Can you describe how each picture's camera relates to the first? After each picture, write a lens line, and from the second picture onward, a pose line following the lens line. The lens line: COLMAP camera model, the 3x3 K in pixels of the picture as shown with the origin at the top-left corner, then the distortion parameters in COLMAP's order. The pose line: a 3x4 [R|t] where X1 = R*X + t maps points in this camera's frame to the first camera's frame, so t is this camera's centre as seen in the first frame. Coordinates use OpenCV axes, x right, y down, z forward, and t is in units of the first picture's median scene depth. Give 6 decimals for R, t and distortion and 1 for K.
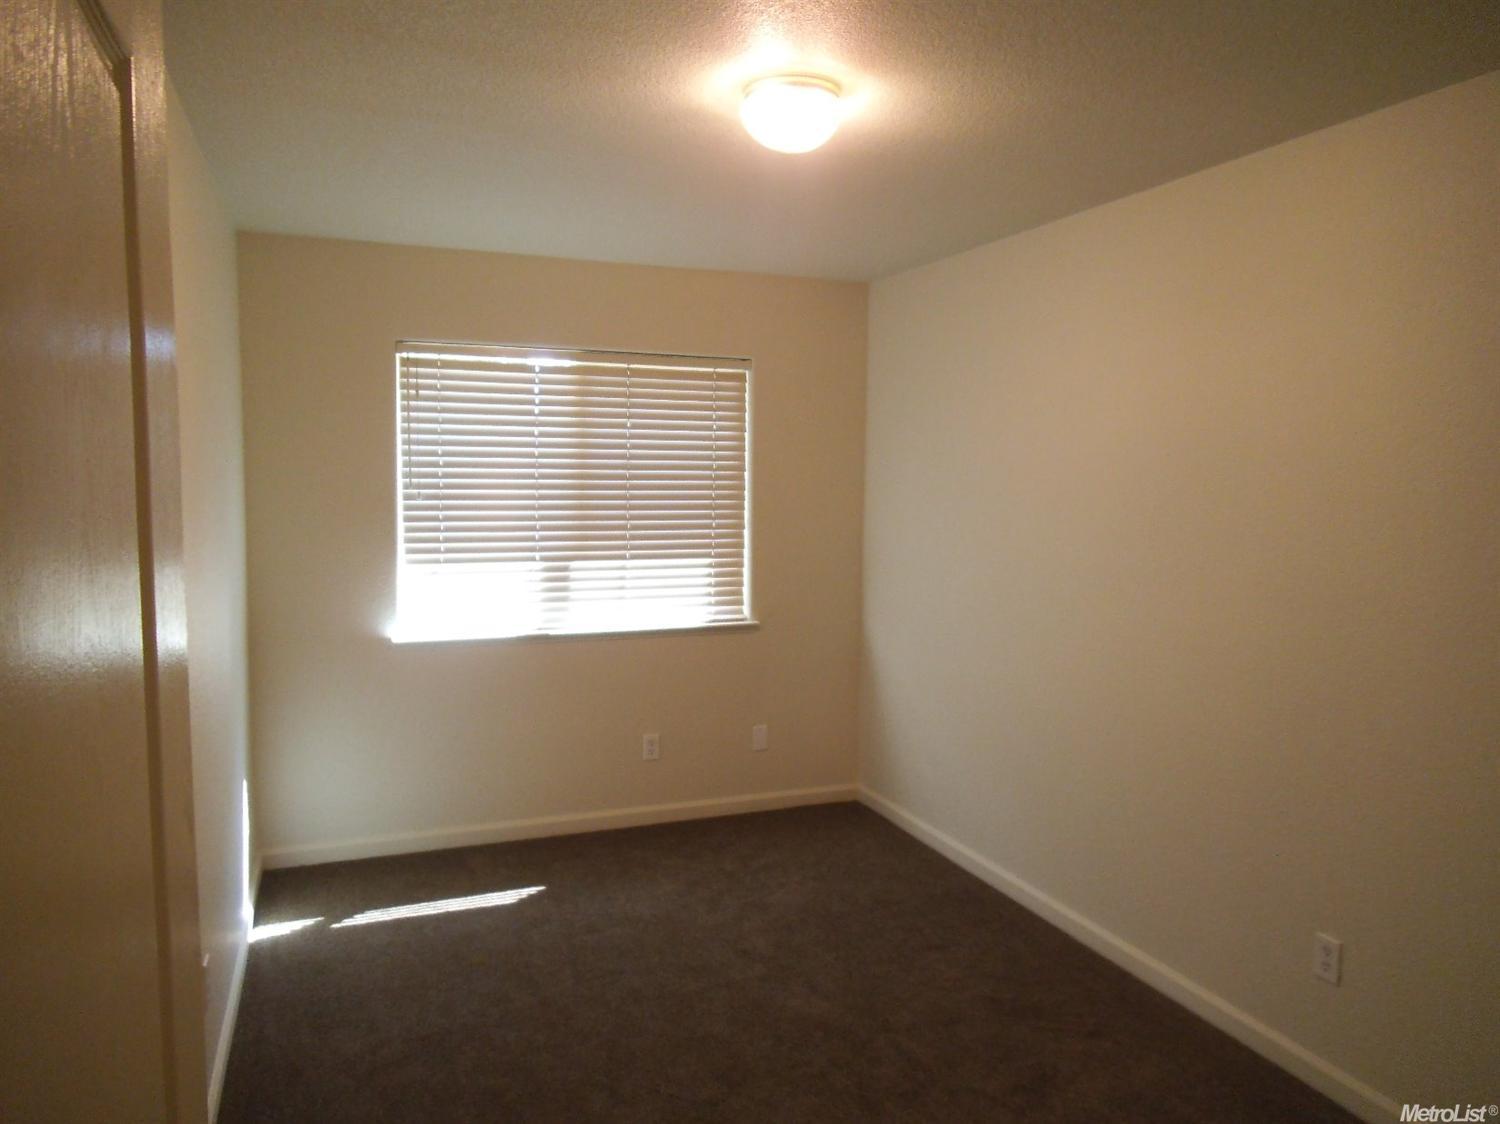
lens RADIAL K [[1039.0, 0, 740.2], [0, 1039.0, 560.3], [0, 0, 1]] dist [-0.001167, 0.000315]
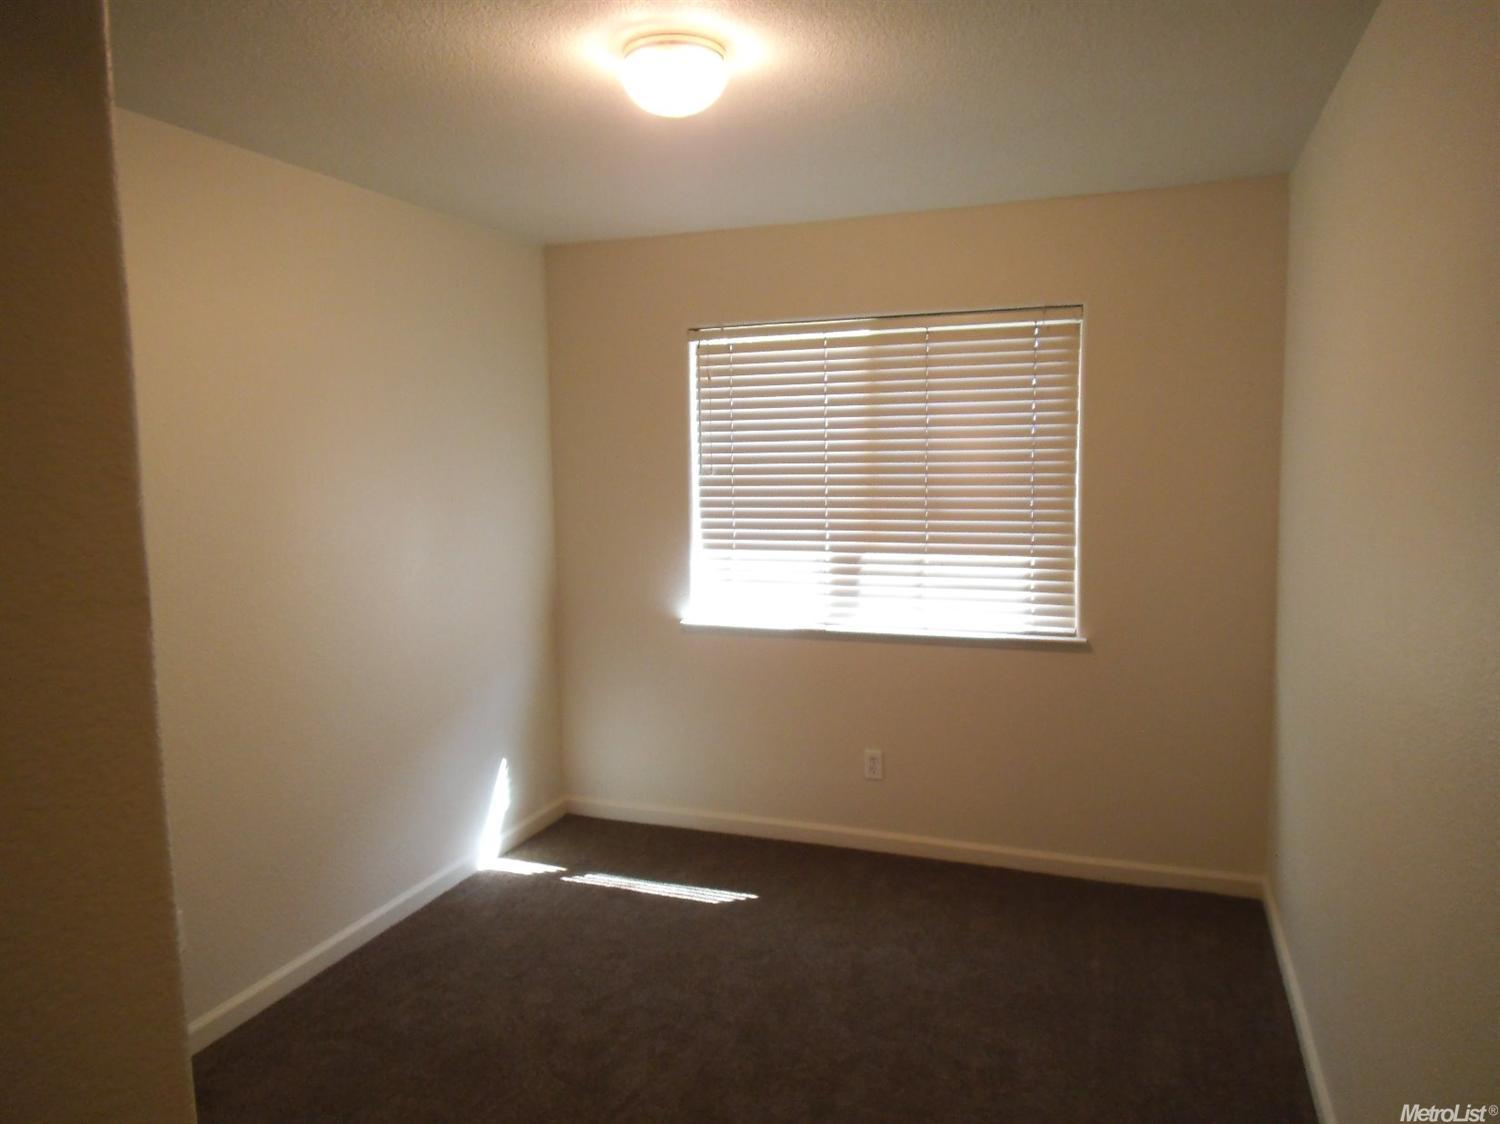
lens RADIAL K [[1039.0, 0, 740.2], [0, 1039.0, 560.3], [0, 0, 1]] dist [-0.001167, 0.000315]
pose [[0.735842, 0.048991, -0.675378, 0.378328], [-0.033593, 0.998792, 0.035852, -0.021734], [0.676319, -0.003693, 0.736600, 0.262642]]
